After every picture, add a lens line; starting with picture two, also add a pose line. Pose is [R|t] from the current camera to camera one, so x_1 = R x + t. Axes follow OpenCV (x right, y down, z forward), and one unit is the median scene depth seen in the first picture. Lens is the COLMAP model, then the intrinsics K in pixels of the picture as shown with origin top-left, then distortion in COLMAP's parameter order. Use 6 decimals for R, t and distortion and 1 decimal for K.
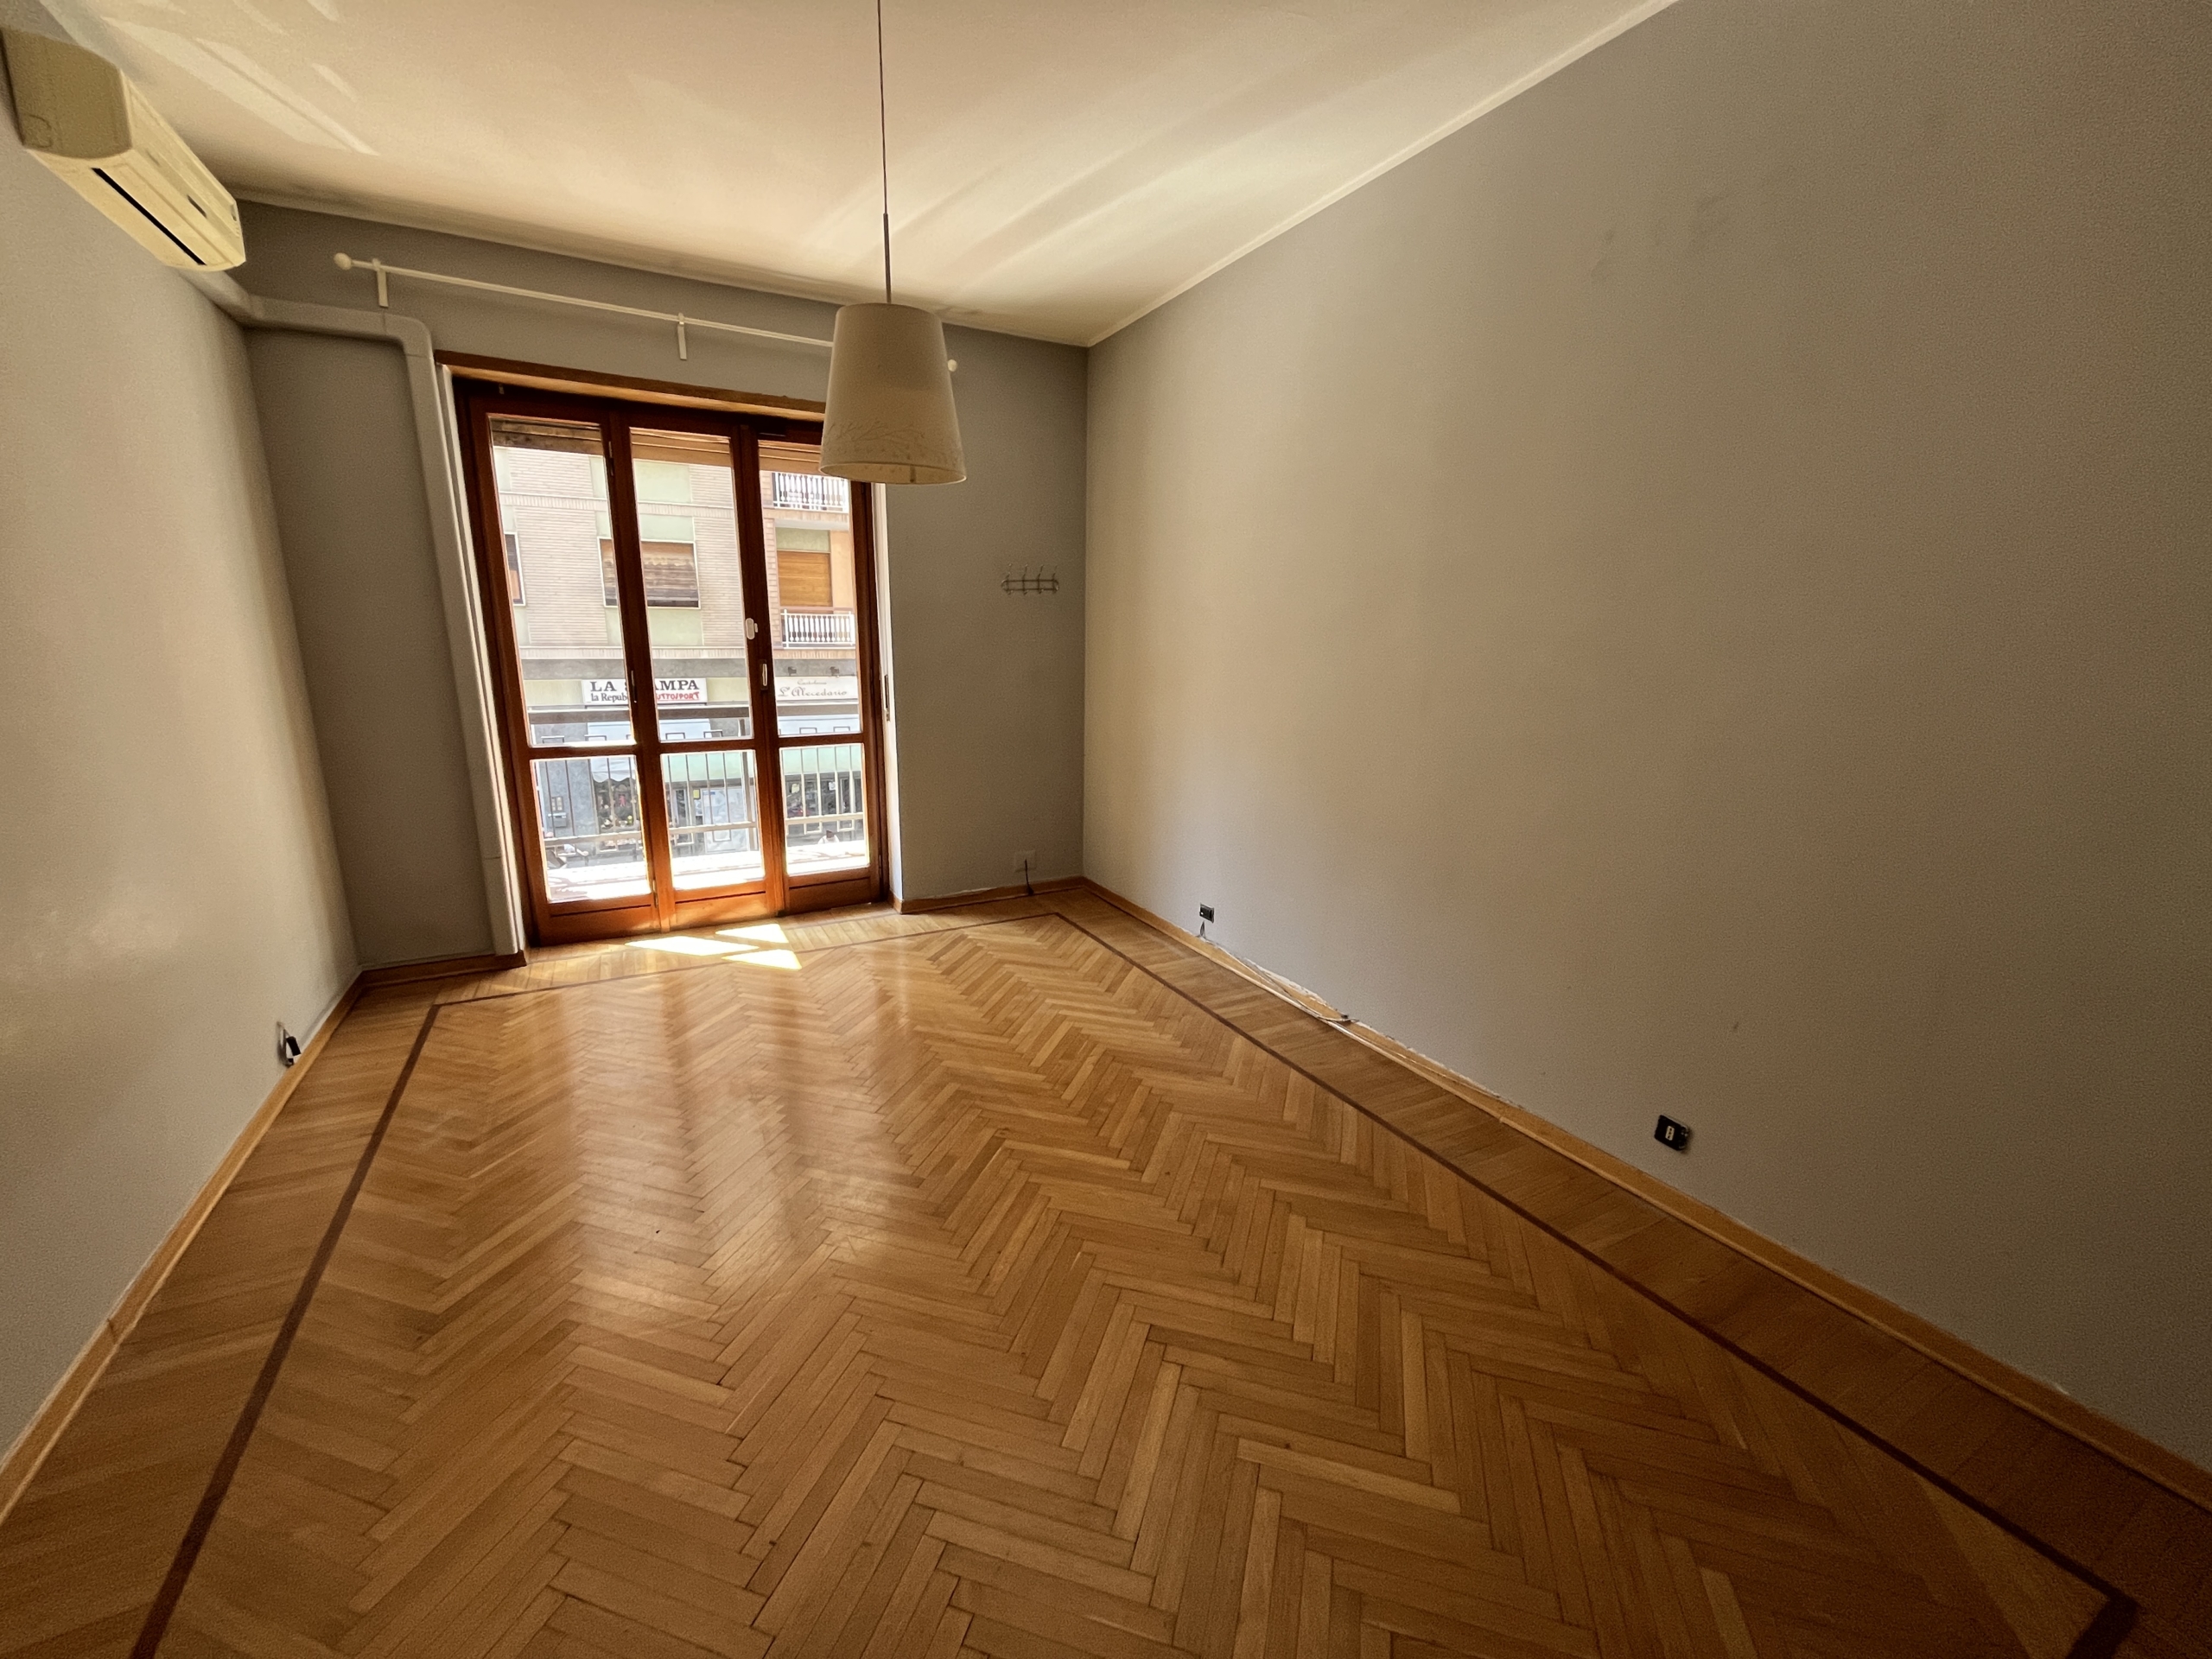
lens RADIAL K [[893.0, 0, 1099.9], [0, 893.0, 819.8], [0, 0, 1]] dist [-0.003612, 0.000350]
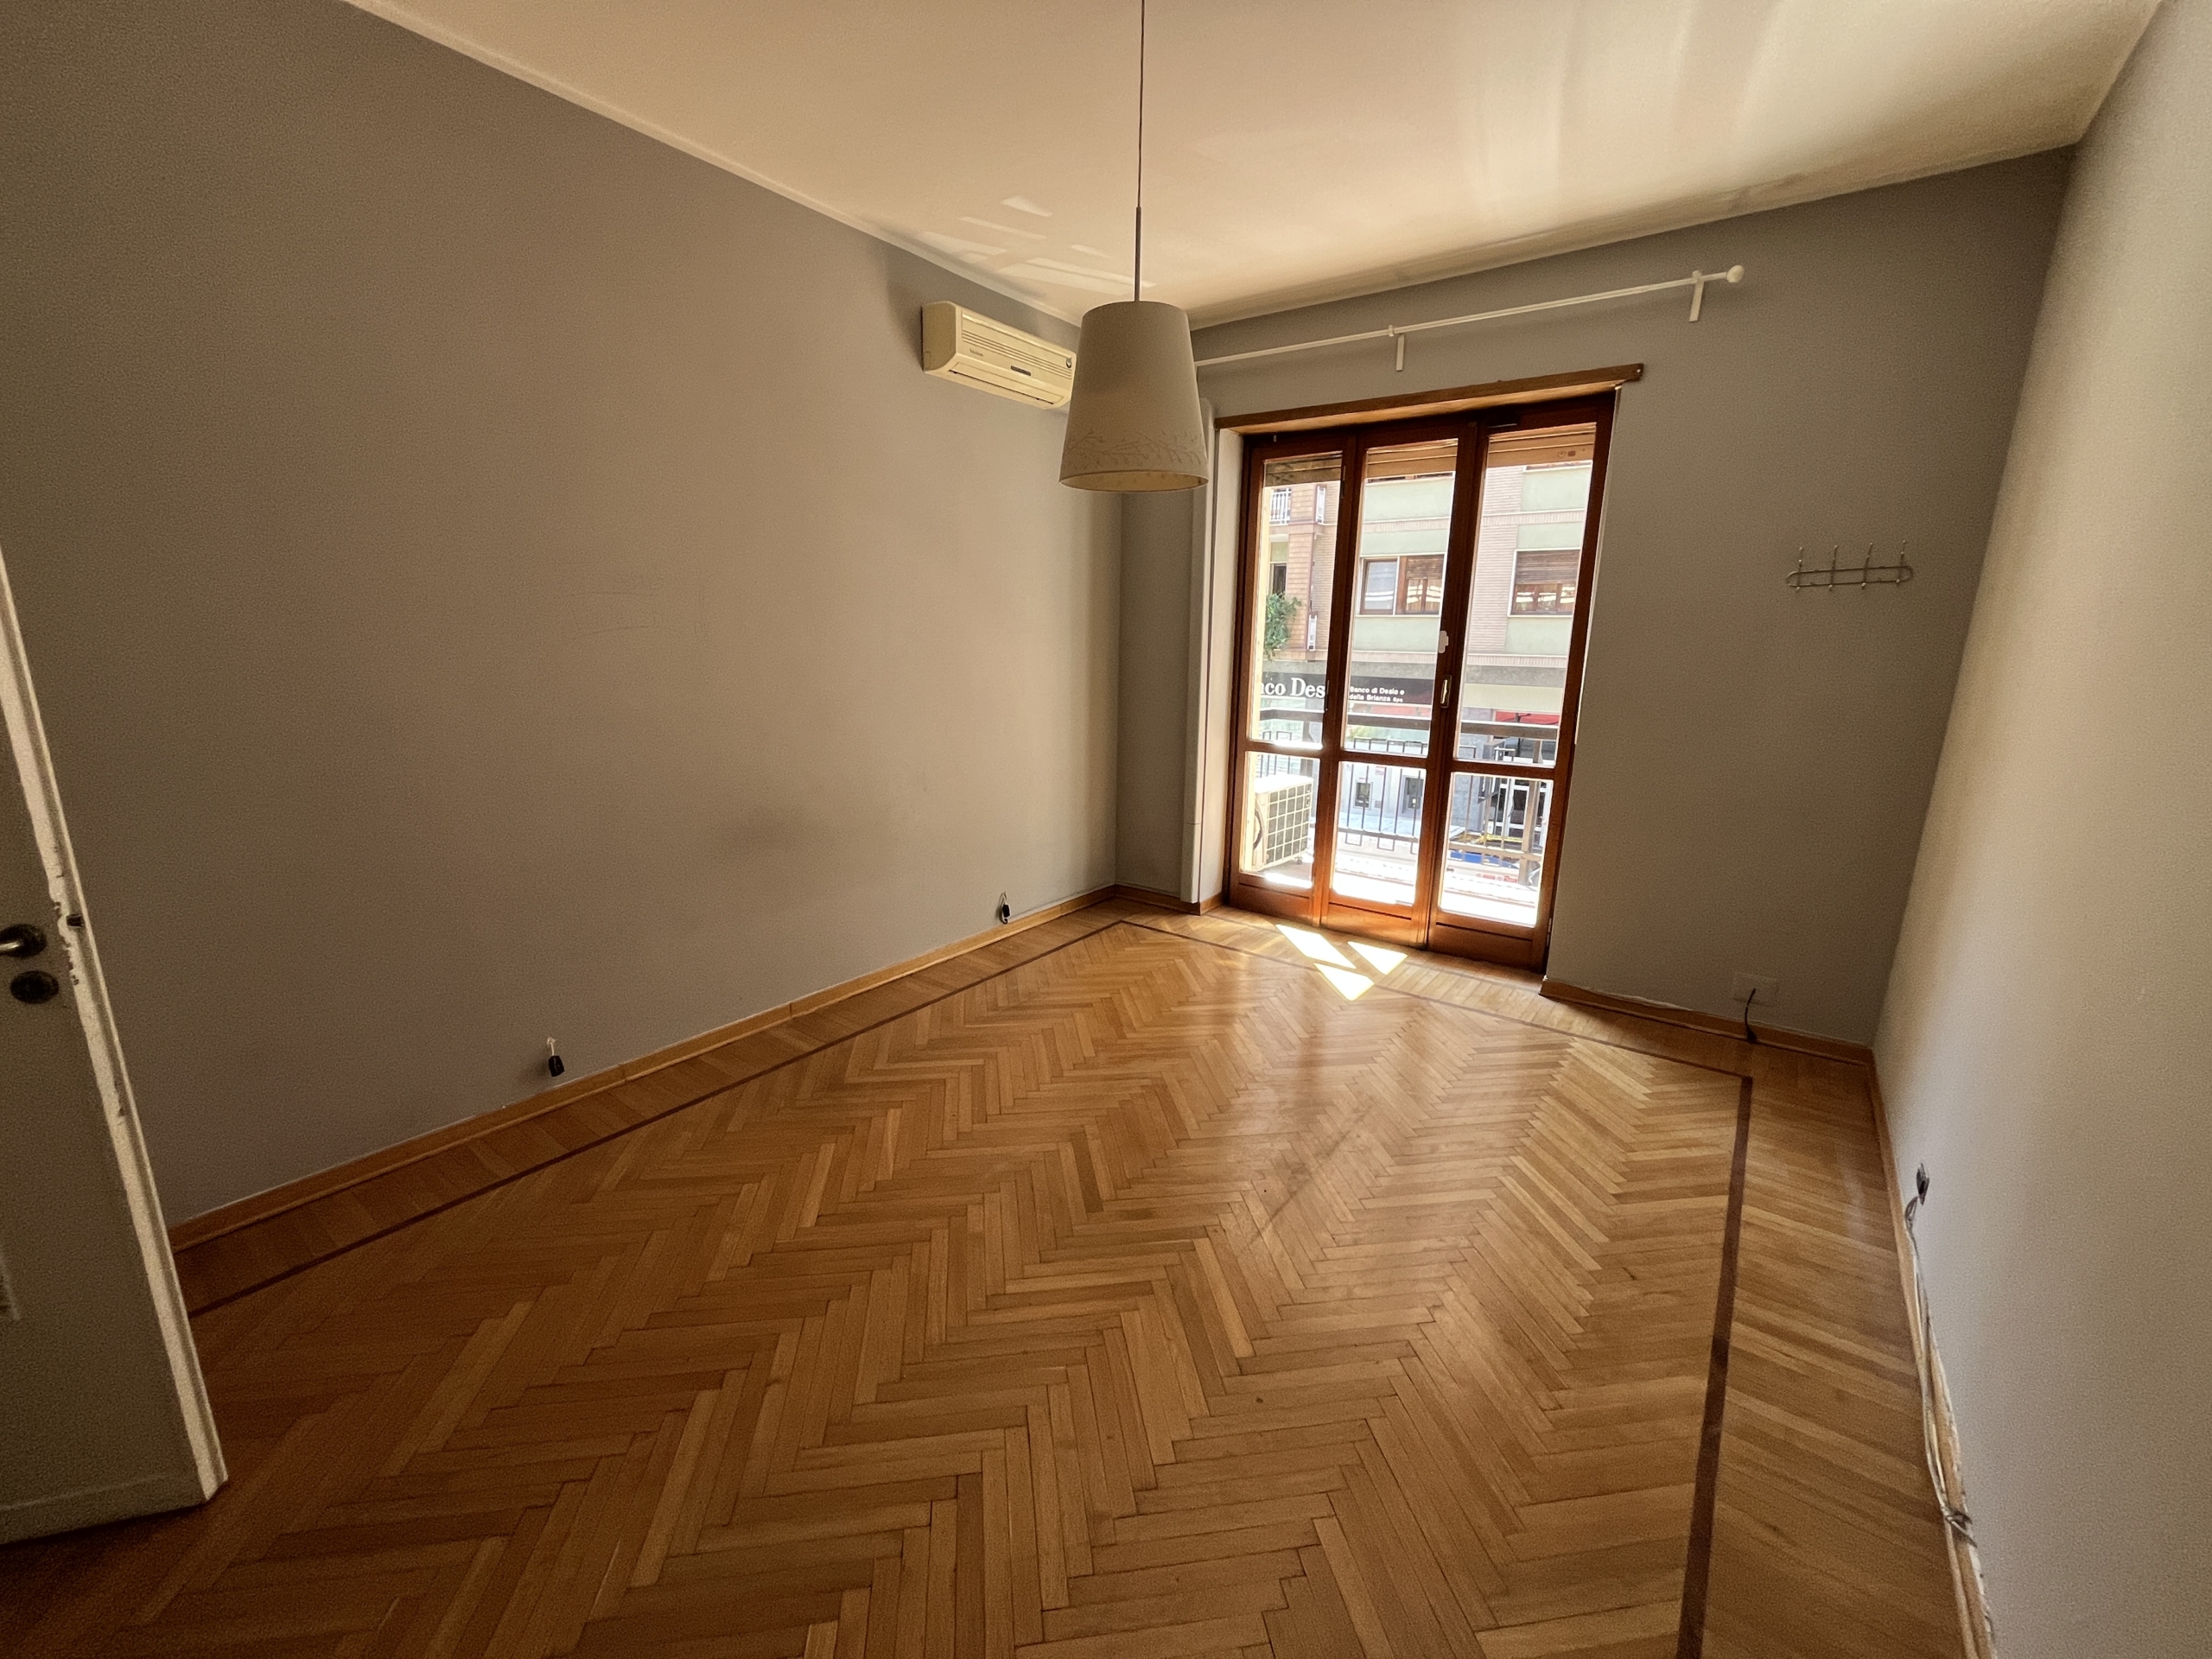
lens RADIAL K [[893.0, 0, 1097.8], [0, 893.0, 822.0], [0, 0, 1]] dist [-0.003612, 0.000350]
pose [[0.419698, 0.186198, -0.888360, 0.344555], [-0.195174, 0.974351, 0.112013, -0.068109], [0.886431, 0.126373, 0.445274, 0.303991]]
